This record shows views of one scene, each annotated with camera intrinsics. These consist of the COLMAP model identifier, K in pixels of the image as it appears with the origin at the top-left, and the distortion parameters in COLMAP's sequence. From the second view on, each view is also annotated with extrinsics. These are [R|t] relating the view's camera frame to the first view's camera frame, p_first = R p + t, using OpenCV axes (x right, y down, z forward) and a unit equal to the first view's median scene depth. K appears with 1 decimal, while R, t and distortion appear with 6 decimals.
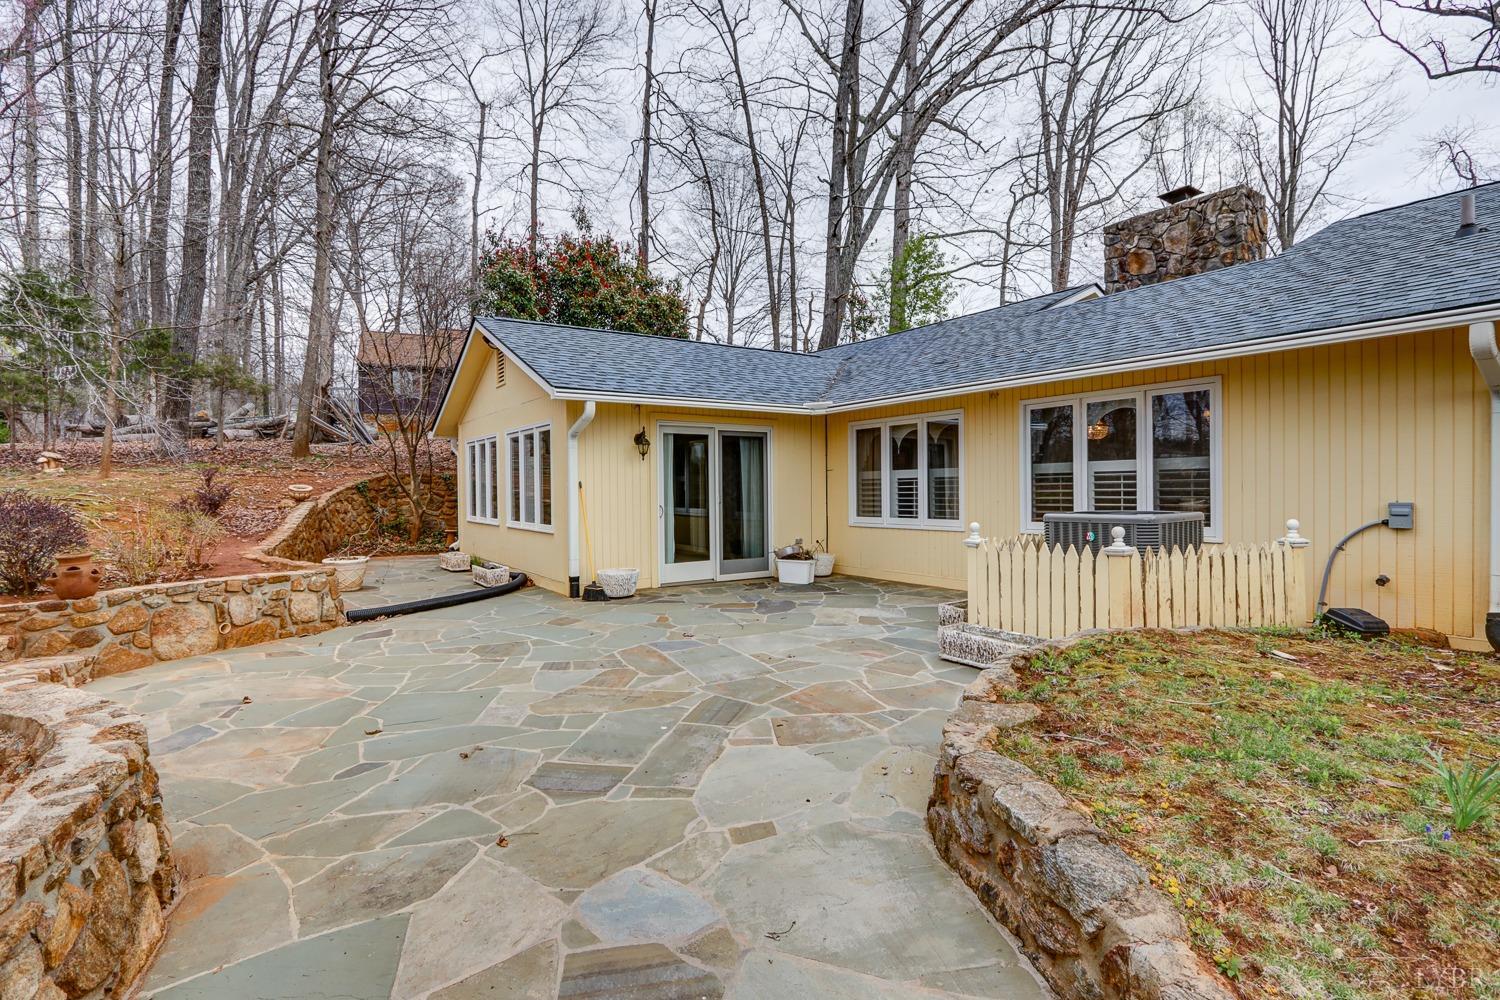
lens RADIAL K [[700.3, 0, 746.5], [0, 700.3, 498.0], [0, 0, 1]] dist [-0.035158, 0.005874]
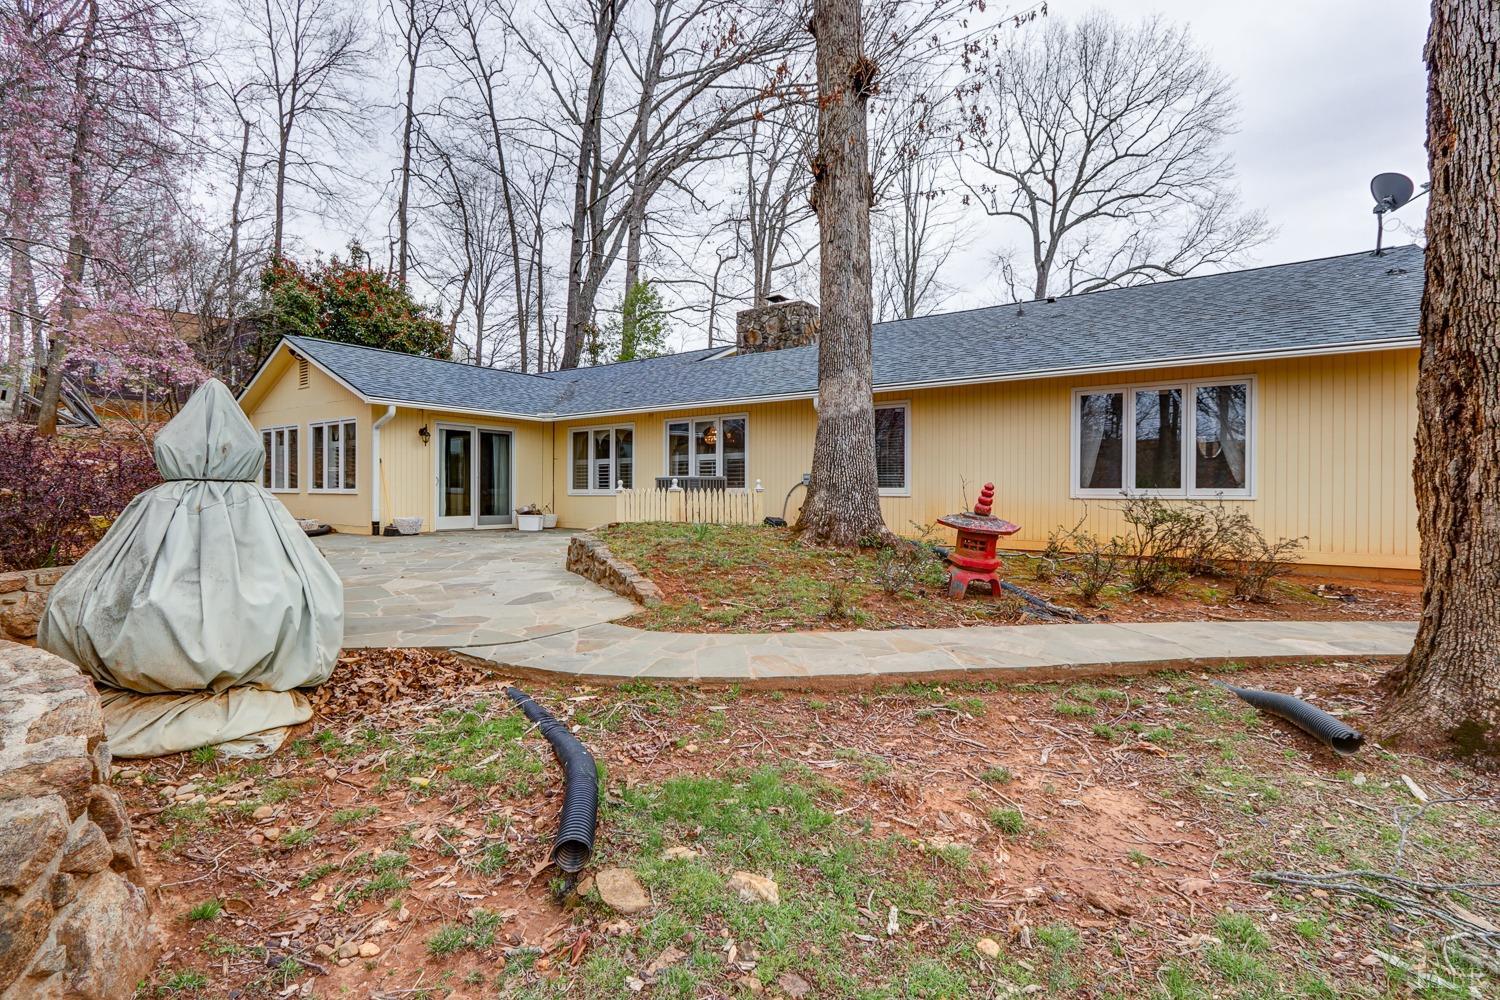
lens RADIAL K [[700.3, 0, 754.5], [0, 700.3, 510.3], [0, 0, 1]] dist [-0.035158, 0.005874]
pose [[0.936130, 0.007383, 0.351576, -0.003428], [-0.009557, 0.999944, 0.004448, 0.028576], [-0.351524, -0.007523, 0.936149, -0.263101]]
